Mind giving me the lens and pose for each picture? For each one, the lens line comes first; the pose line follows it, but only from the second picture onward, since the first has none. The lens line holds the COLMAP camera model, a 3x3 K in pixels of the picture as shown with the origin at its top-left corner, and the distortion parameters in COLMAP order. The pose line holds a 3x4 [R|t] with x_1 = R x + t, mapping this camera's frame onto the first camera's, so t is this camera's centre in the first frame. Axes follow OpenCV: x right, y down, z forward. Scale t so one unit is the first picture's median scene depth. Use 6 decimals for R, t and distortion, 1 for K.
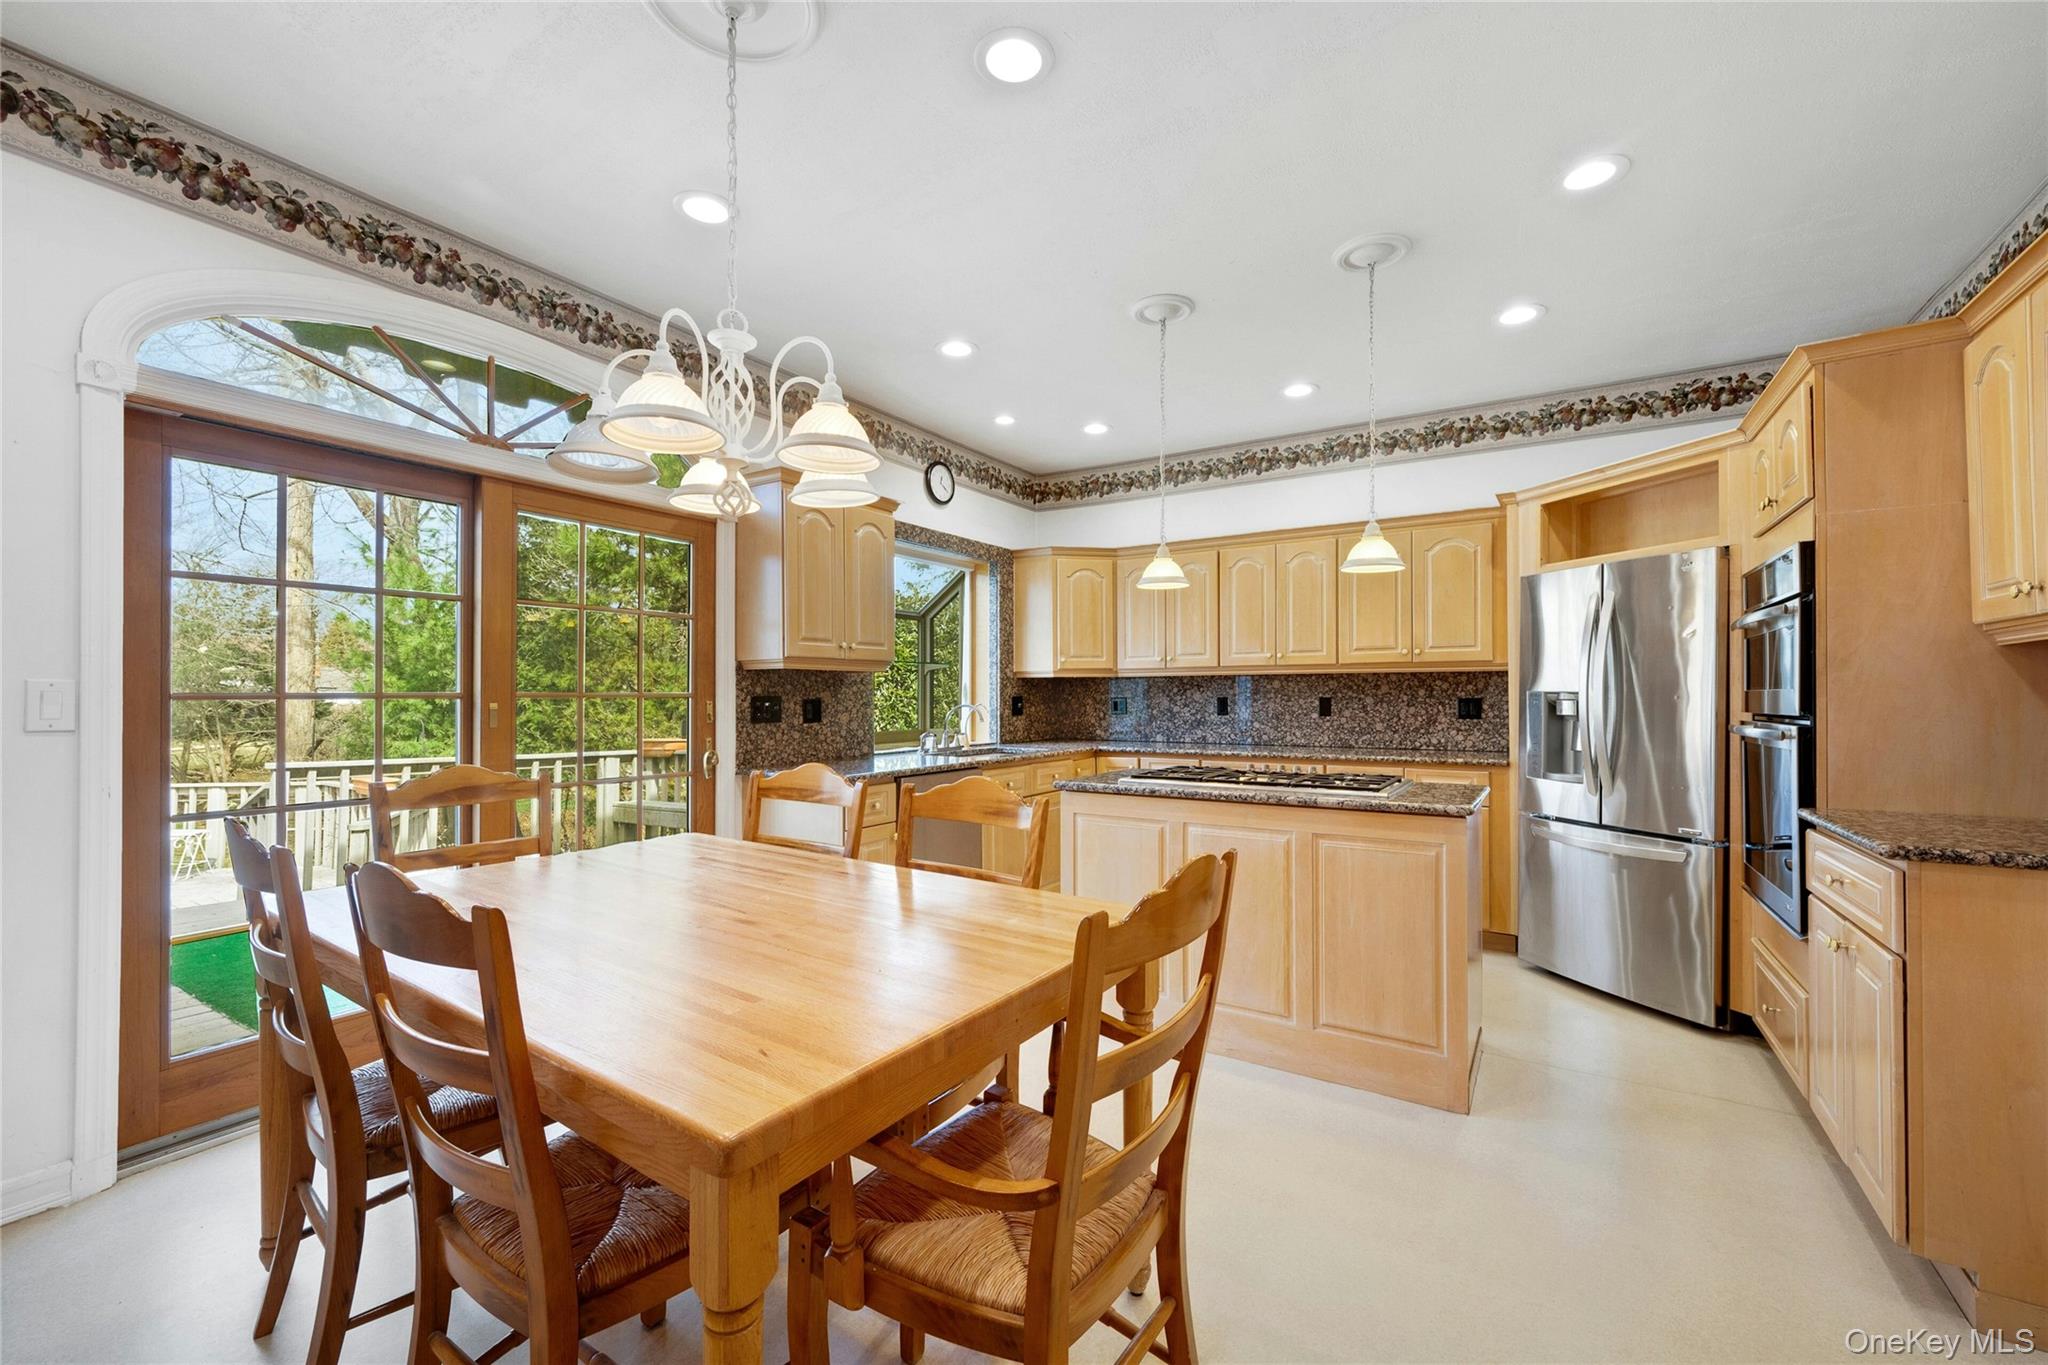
lens RADIAL K [[839.0, 0, 1013.2], [0, 839.0, 682.6], [0, 0, 1]] dist [-0.002506, 0.000510]
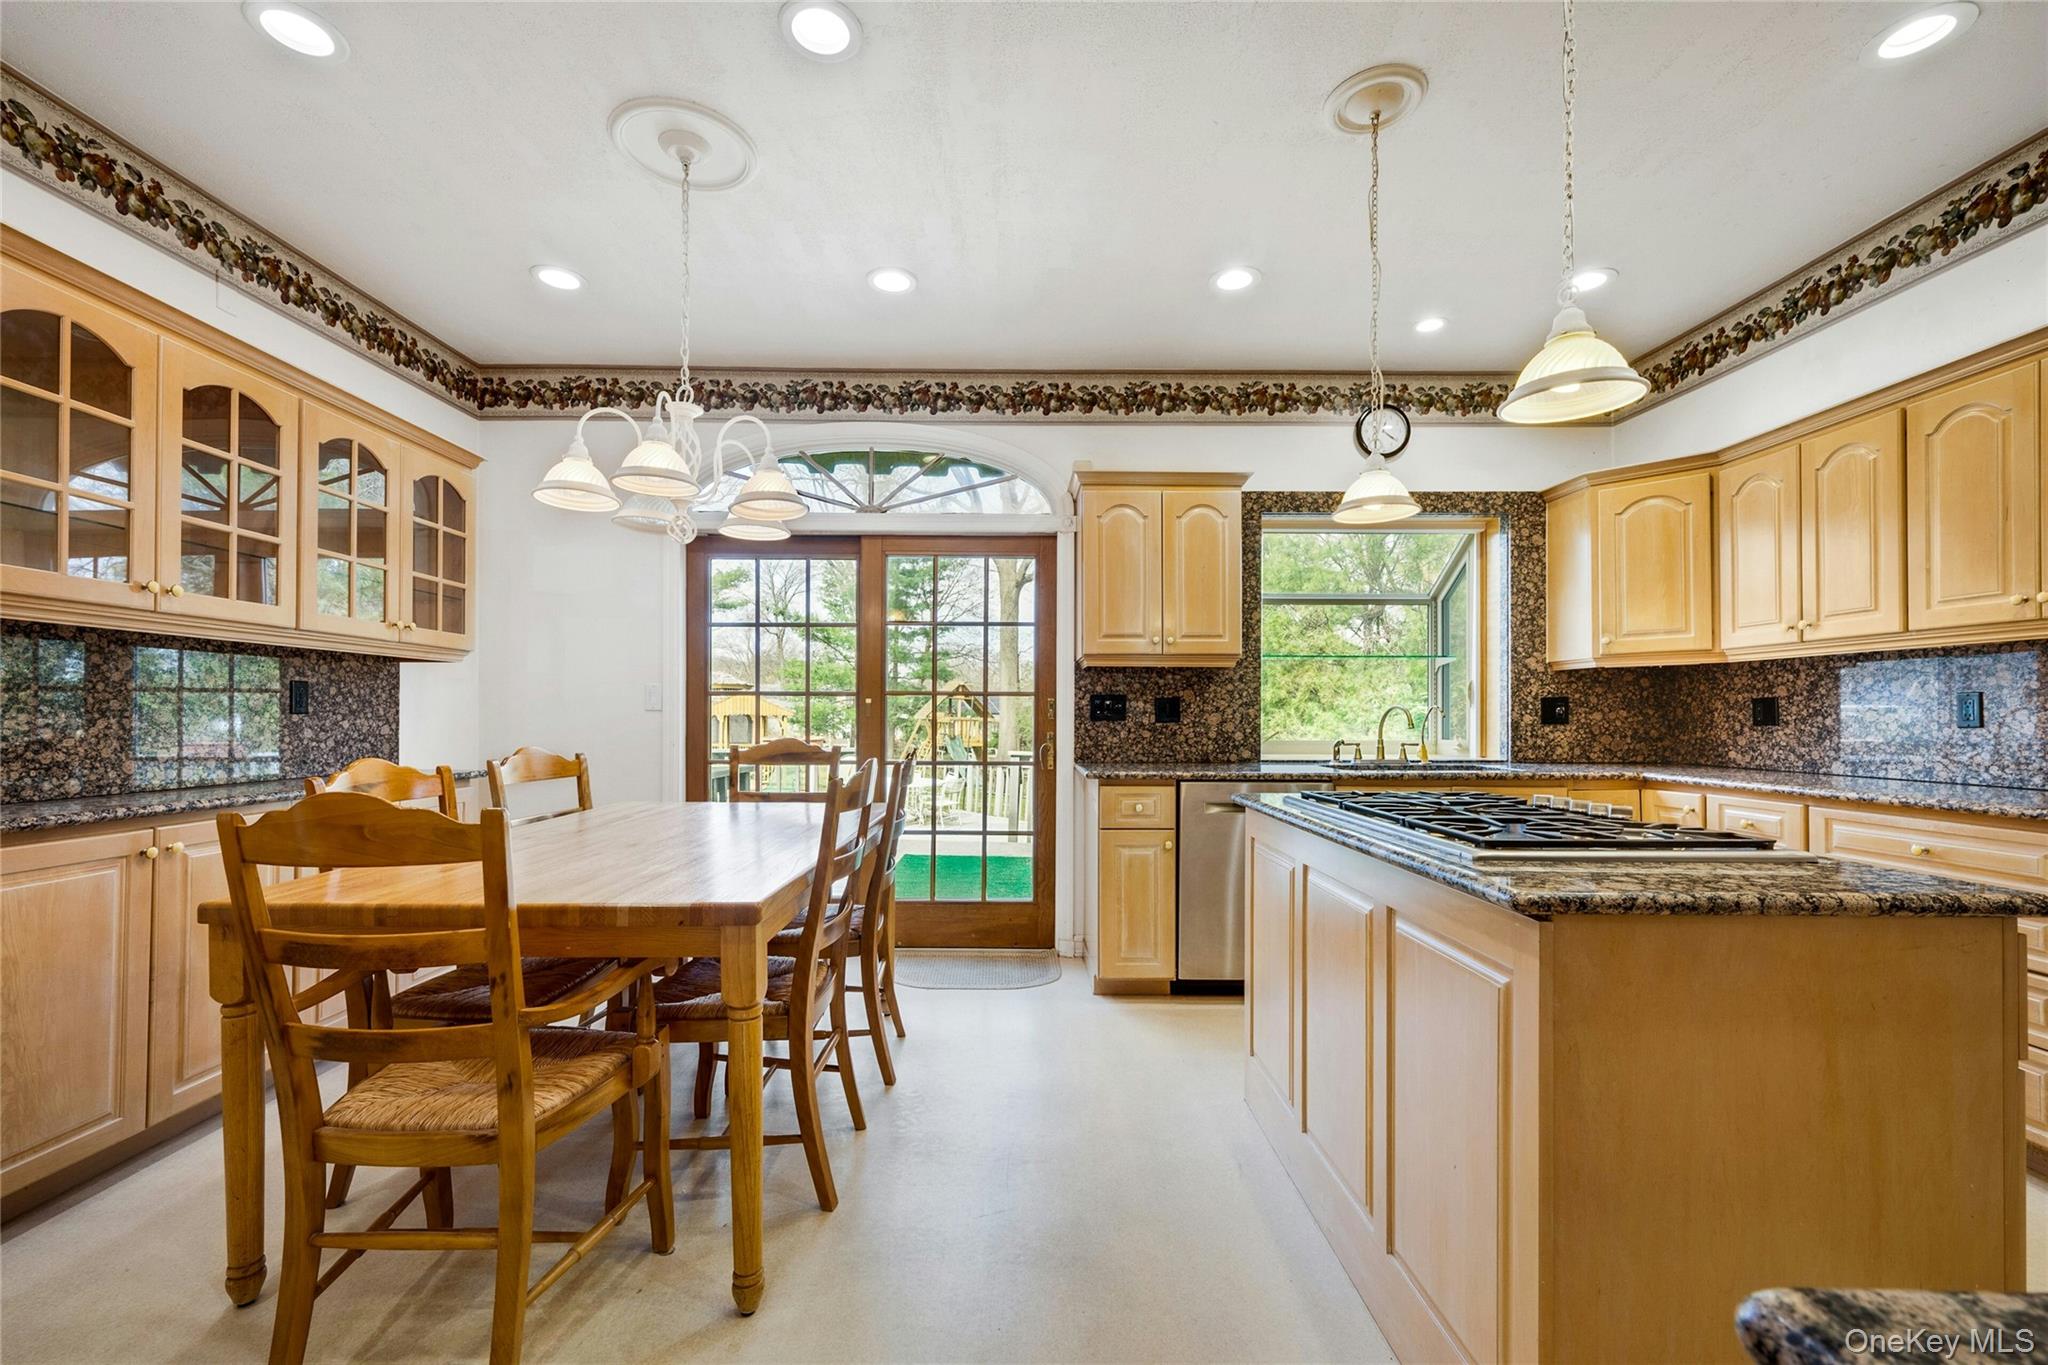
lens RADIAL K [[839.0, 0, 1022.3], [0, 839.0, 704.7], [0, 0, 1]] dist [-0.002506, 0.000510]
pose [[0.544382, -0.007344, -0.838806, 0.438903], [0.008302, 0.999960, -0.003367, 0.026612], [0.838797, -0.005131, 0.544421, 0.300599]]
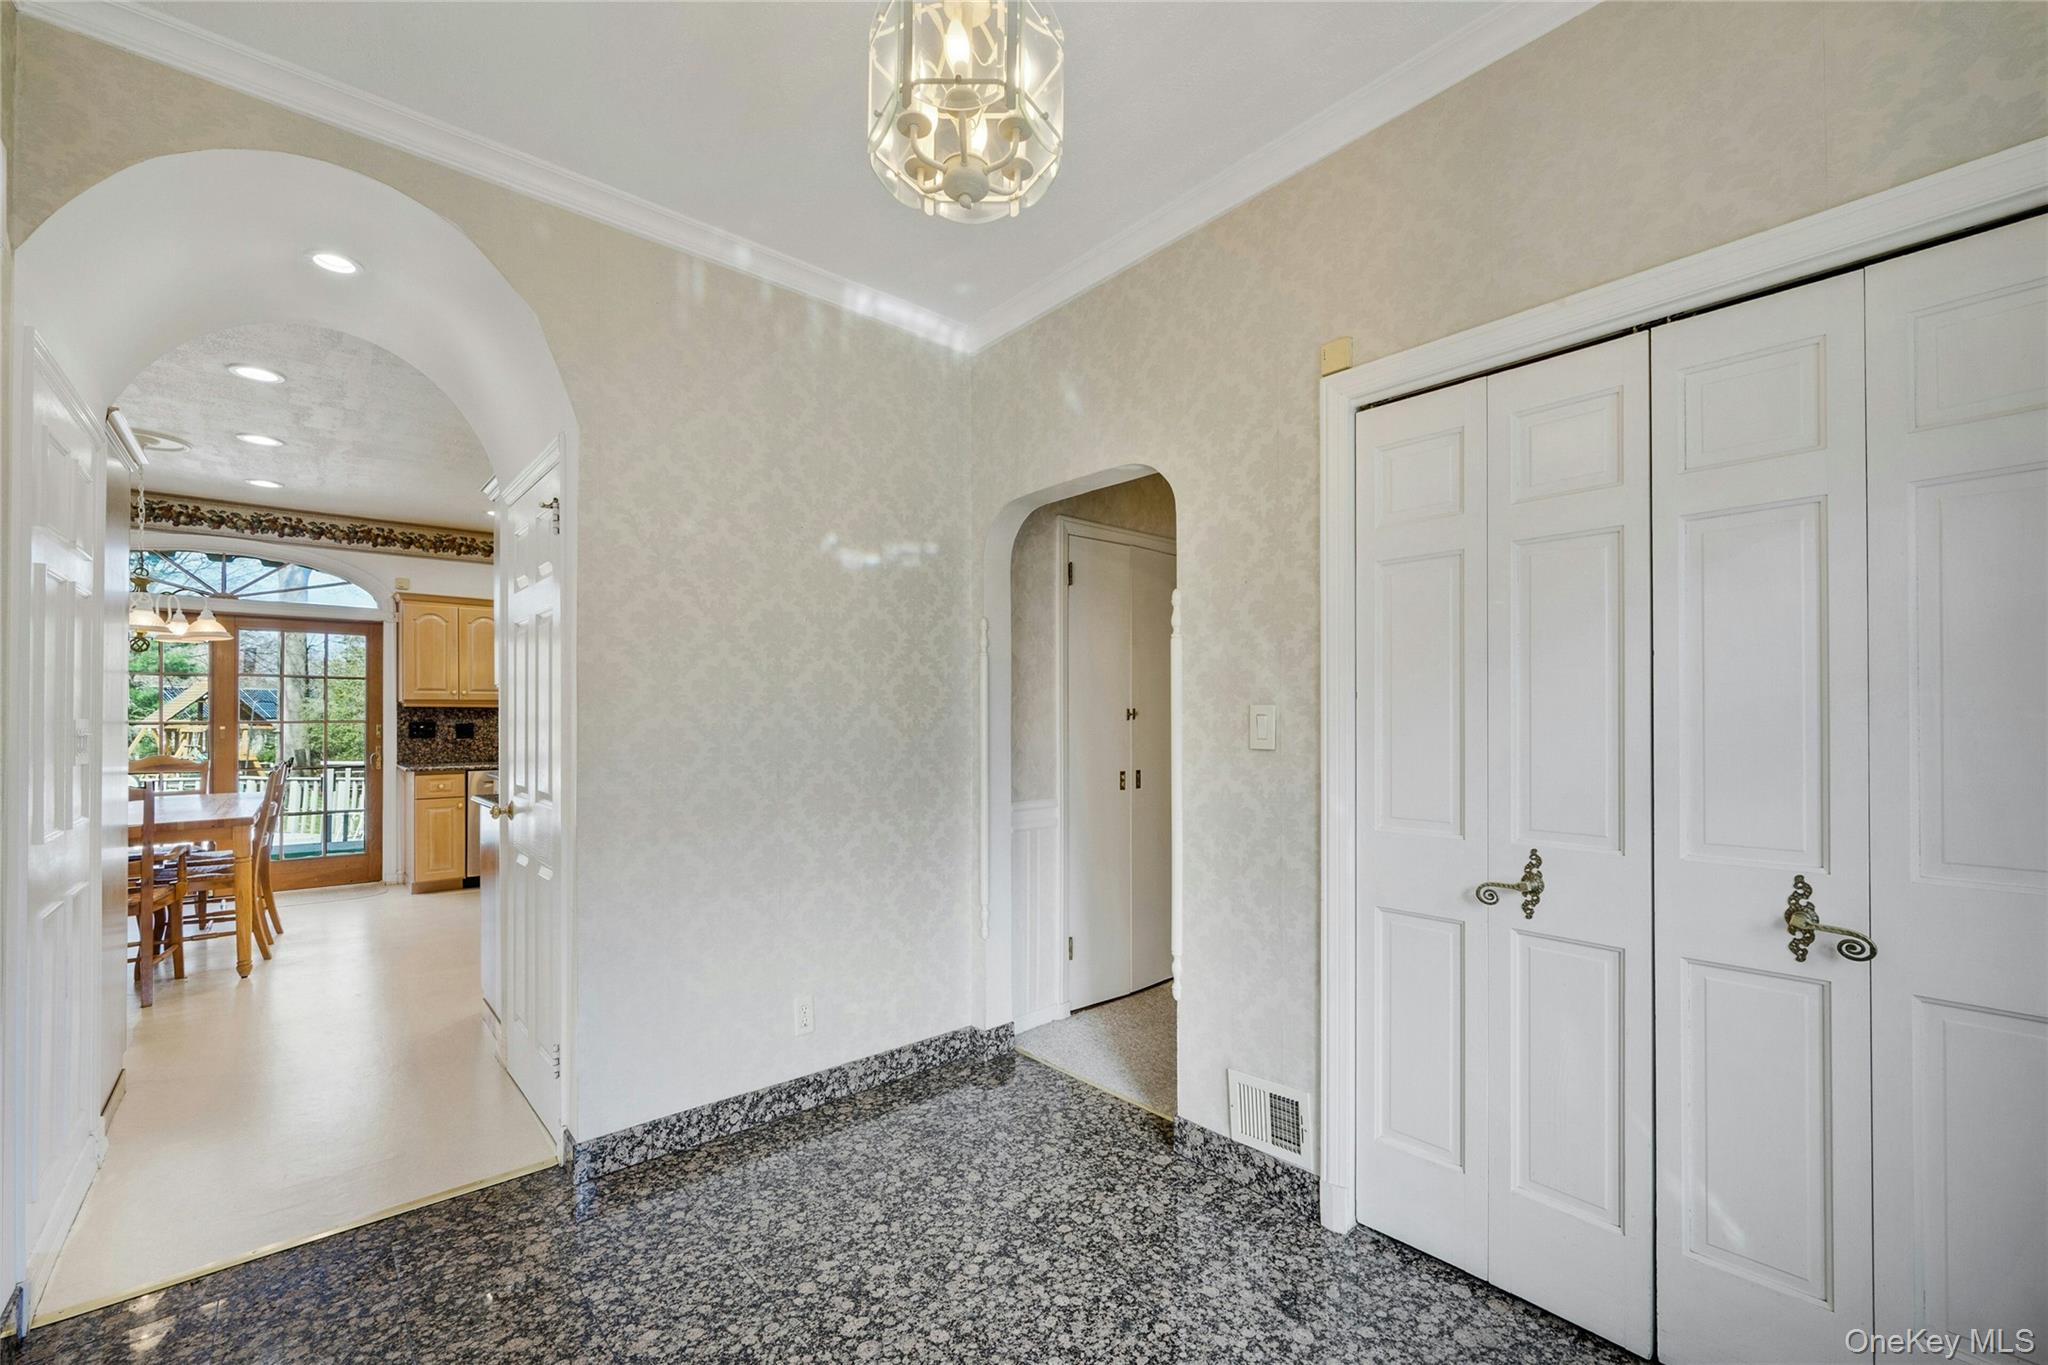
lens RADIAL K [[839.0, 0, 1008.4], [0, 839.0, 708.1], [0, 0, 1]] dist [-0.002506, 0.000510]
pose [[0.956381, -0.009596, -0.291964, 1.150620], [0.011223, 0.999929, 0.003899, -0.005506], [0.291906, -0.007006, 0.956421, -0.240752]]
